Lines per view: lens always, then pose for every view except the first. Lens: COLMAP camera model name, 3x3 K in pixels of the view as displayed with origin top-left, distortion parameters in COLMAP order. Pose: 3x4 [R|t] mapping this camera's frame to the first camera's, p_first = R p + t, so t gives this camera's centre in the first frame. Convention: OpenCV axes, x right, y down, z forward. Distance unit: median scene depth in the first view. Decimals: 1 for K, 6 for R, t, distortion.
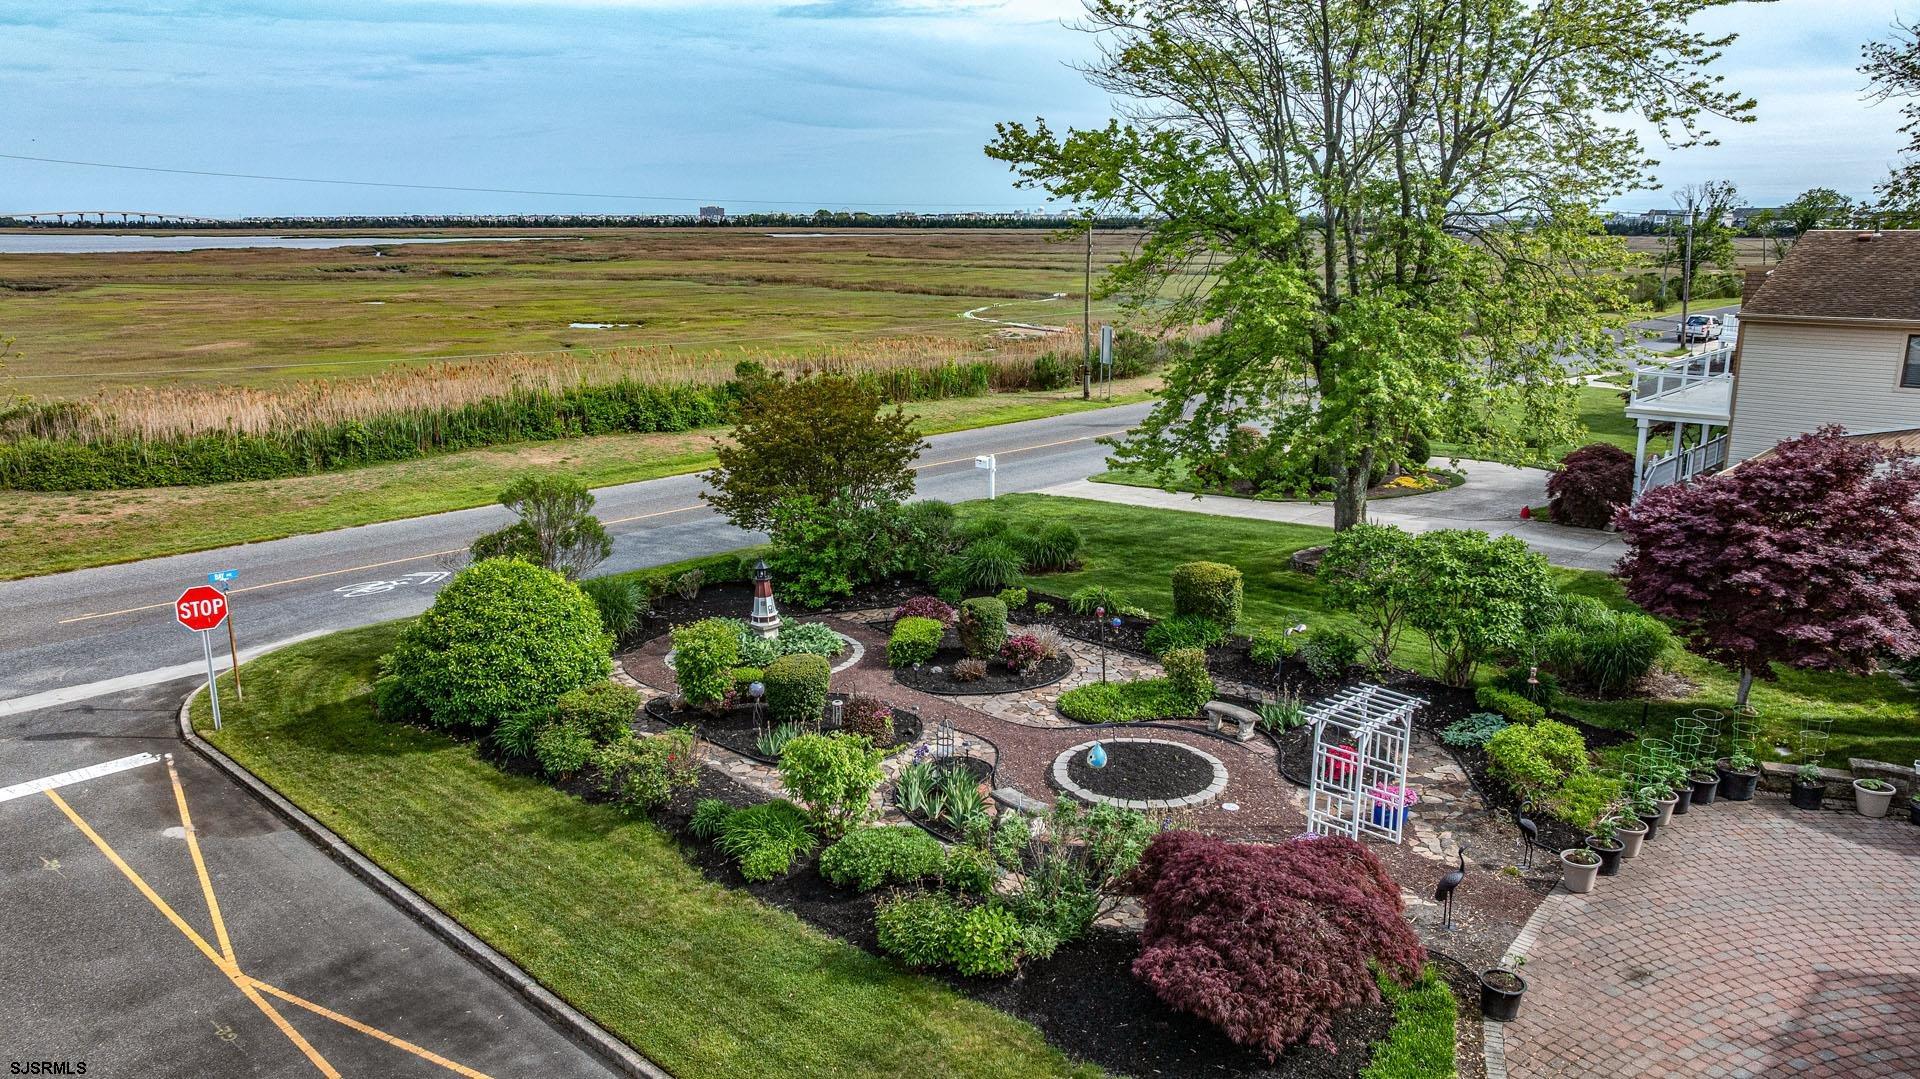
lens RADIAL K [[1312.4, 0, 958.0], [0, 1312.4, 536.4], [0, 0, 1]] dist [-0.011906, 0.006149]
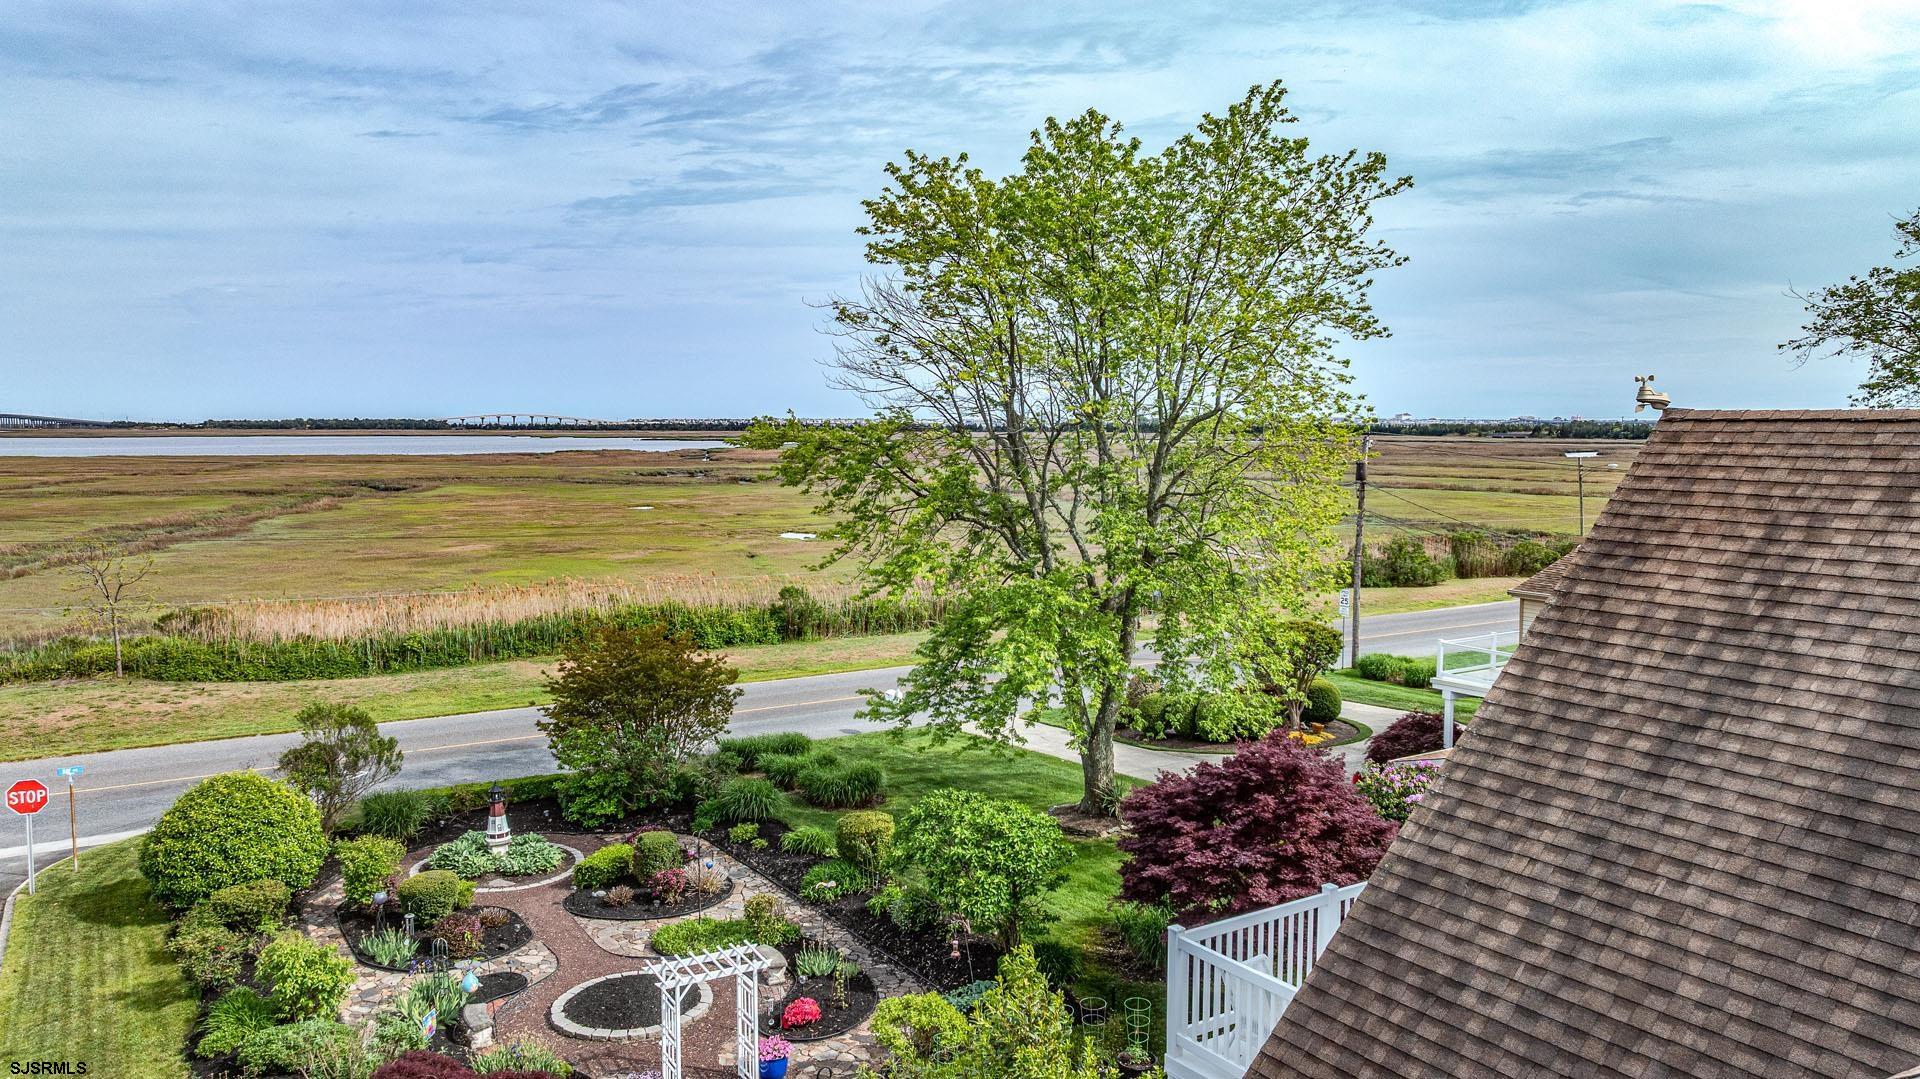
lens RADIAL K [[1312.4, 0, 947.4], [0, 1312.4, 530.9], [0, 0, 1]] dist [-0.011906, 0.006149]
pose [[0.973190, 0.021021, -0.229039, 0.410249], [-0.056685, 0.987019, -0.150268, -0.042409], [0.222907, 0.159223, 0.961749, -0.056732]]
